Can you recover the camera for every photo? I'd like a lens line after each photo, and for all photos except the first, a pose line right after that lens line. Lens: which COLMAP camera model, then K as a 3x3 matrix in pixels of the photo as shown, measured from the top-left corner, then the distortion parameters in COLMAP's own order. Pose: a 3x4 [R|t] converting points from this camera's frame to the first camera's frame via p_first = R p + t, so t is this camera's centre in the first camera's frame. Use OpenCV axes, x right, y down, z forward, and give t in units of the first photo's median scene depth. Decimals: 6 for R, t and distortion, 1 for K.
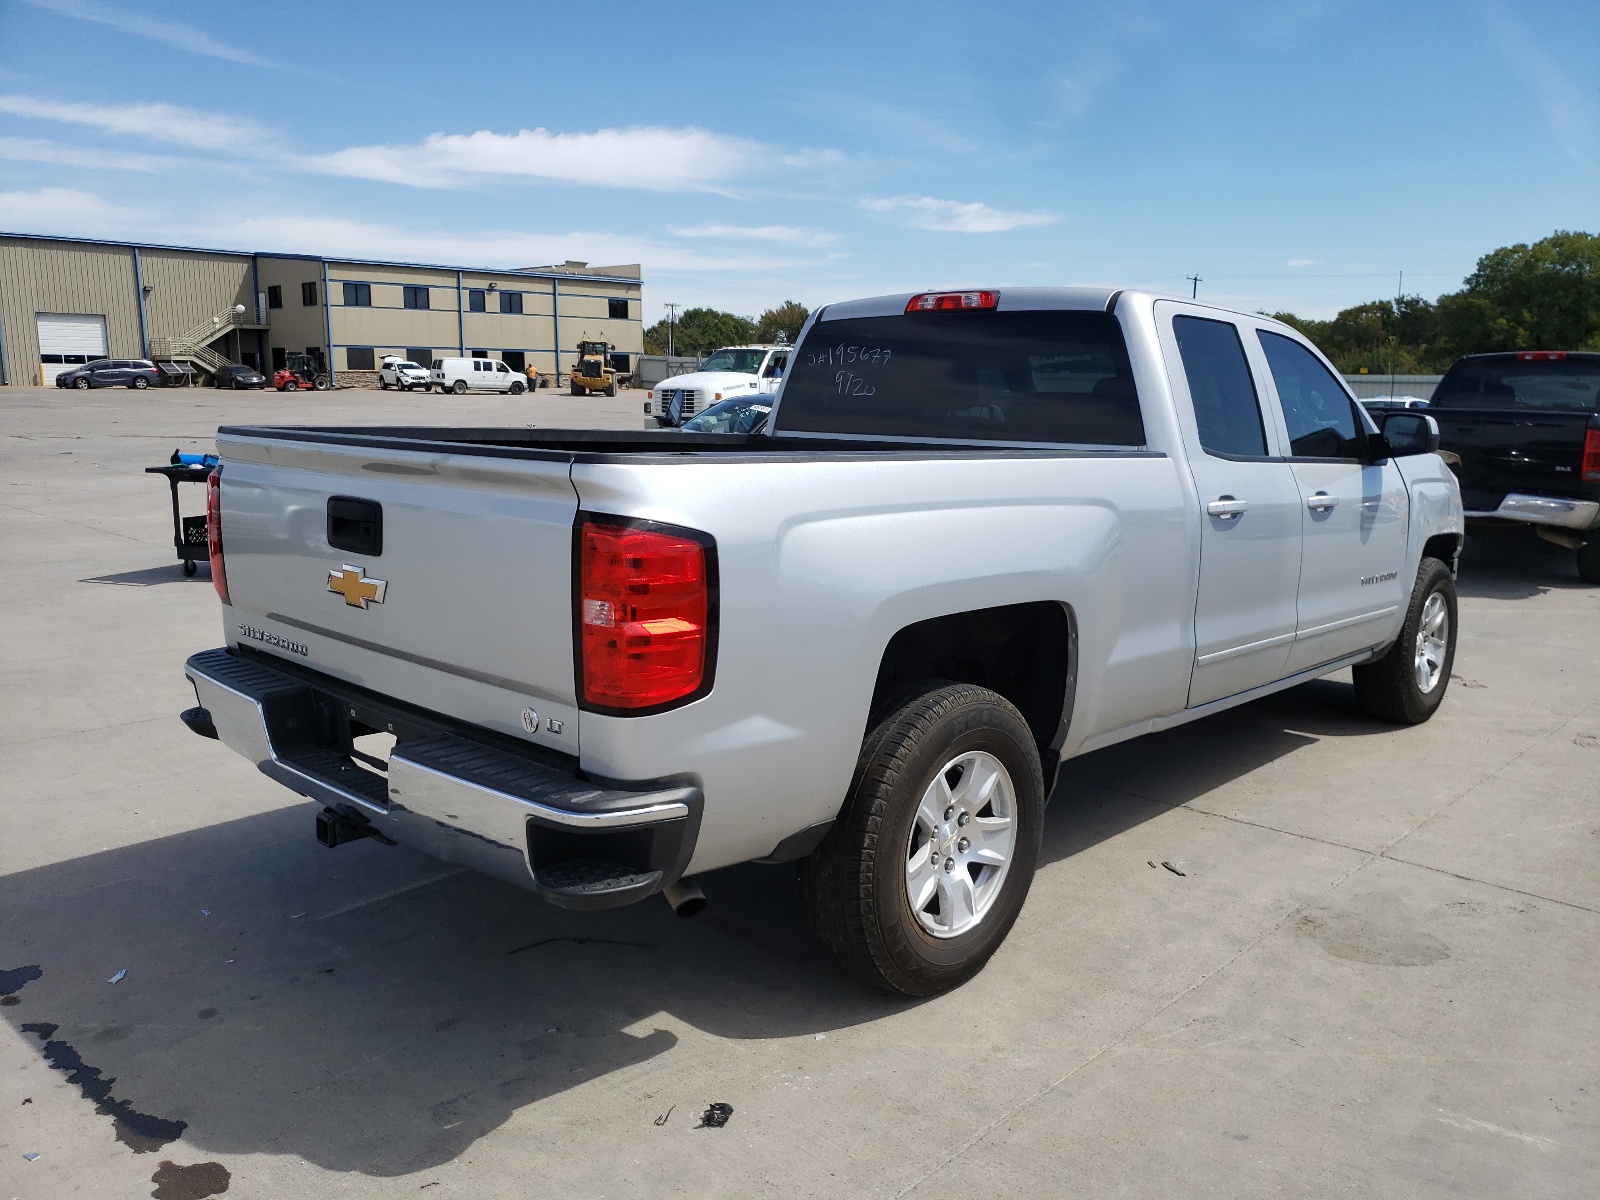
lens RADIAL K [[1239.1, 0, 811.6], [0, 1239.1, 603.2], [0, 0, 1]] dist [0.011230, 0.011951]
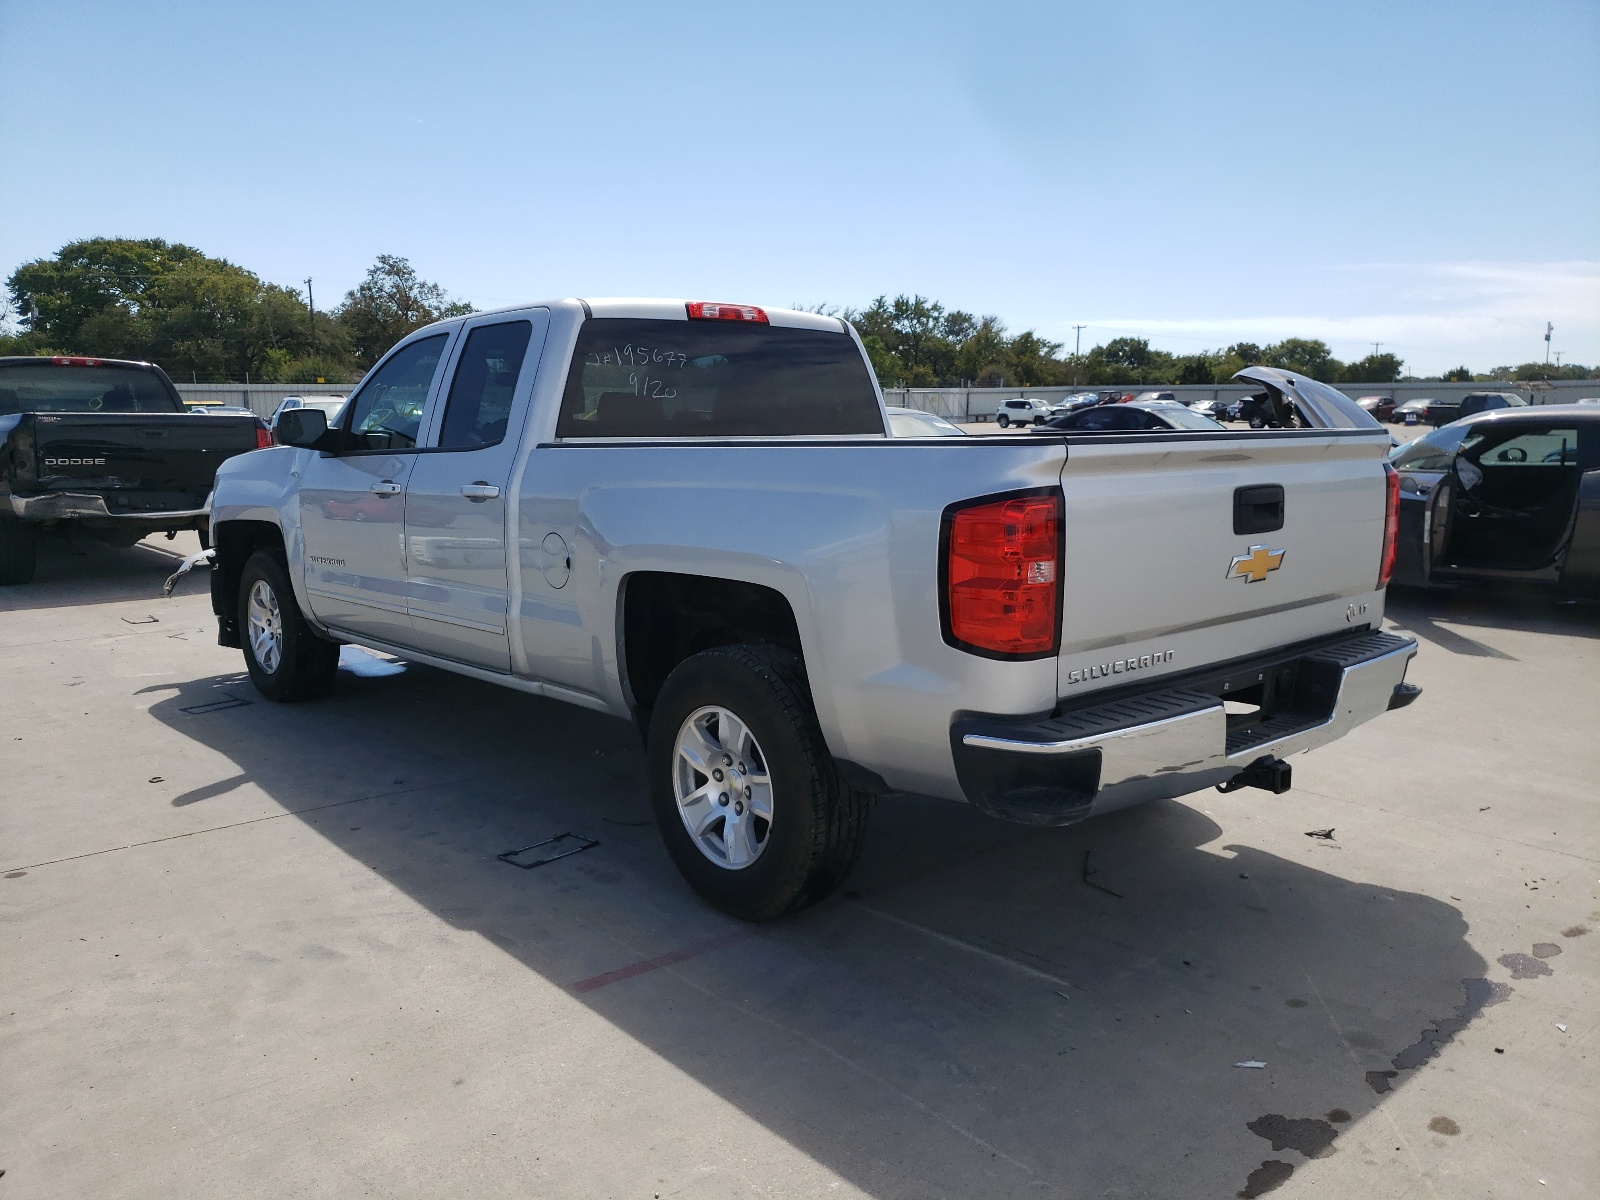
lens RADIAL K [[1239.1, 0, 811.6], [0, 1239.1, 603.2], [0, 0, 1]] dist [0.011230, 0.011951]
pose [[0.098391, -0.161293, 0.981990, -1.109887], [0.165340, 0.975712, 0.143696, -0.152448], [-0.981316, 0.148223, 0.122669, 0.918317]]
